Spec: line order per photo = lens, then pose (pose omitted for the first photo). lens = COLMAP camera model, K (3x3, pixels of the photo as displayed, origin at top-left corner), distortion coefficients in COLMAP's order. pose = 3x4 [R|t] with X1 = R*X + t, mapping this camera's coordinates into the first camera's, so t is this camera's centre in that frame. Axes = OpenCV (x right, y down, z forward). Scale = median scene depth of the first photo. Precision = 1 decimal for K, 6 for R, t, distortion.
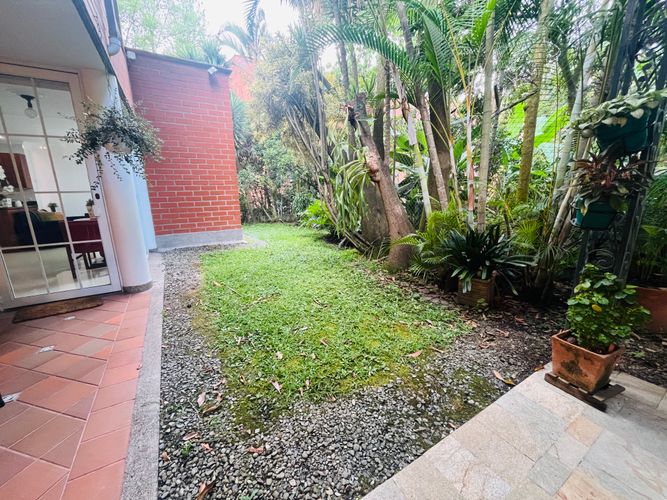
lens RADIAL K [[267.7, 0, 334.0], [0, 267.7, 250.3], [0, 0, 1]] dist [0.001518, 0.000687]
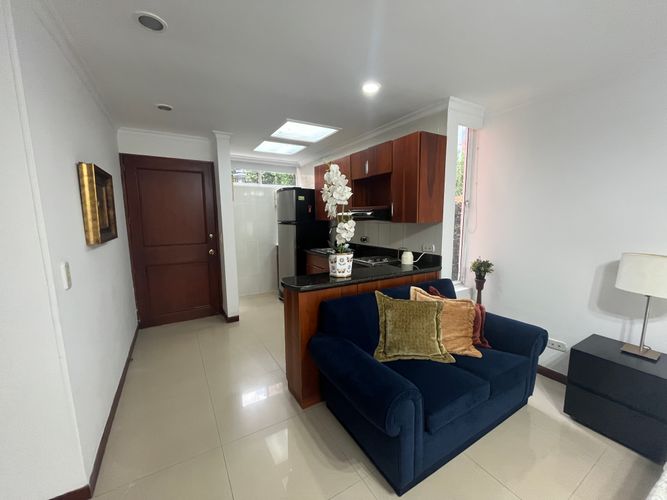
lens RADIAL K [[267.7, 0, 335.8], [0, 267.7, 249.0], [0, 0, 1]] dist [0.001518, 0.000687]
pose [[0.010414, 0.148775, -0.988816, -0.824239], [-0.214615, 0.966158, 0.143106, -0.242036], [0.976643, 0.210724, 0.041991, 0.941209]]
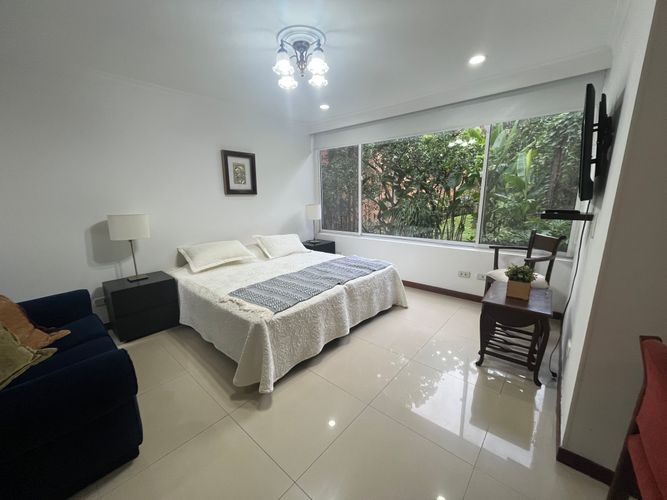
lens RADIAL K [[267.7, 0, 331.5], [0, 267.7, 248.9], [0, 0, 1]] dist [0.001518, 0.000687]
pose [[0.952640, -0.056438, 0.298816, -0.915725], [0.061762, 0.998056, -0.008396, -0.186016], [-0.297762, 0.026454, 0.954274, 0.768929]]
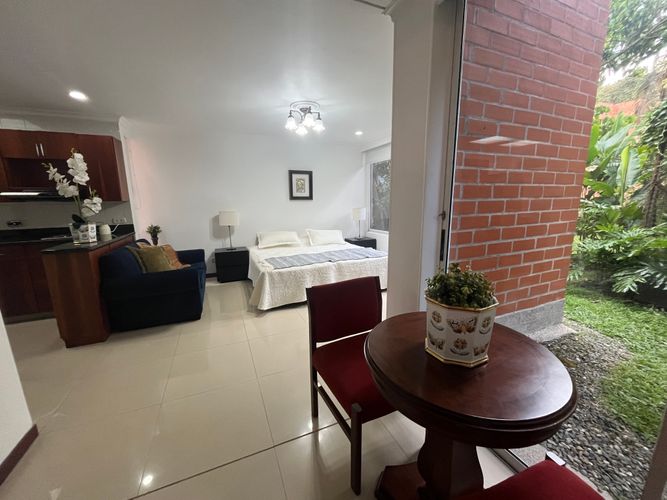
lens RADIAL K [[267.7, 0, 333.0], [0, 267.7, 250.0], [0, 0, 1]] dist [0.001518, 0.000687]
pose [[0.991717, 0.028040, -0.125342, -0.704470], [-0.032075, 0.999026, -0.030287, -0.142476], [0.124371, 0.034056, 0.991651, 0.566243]]
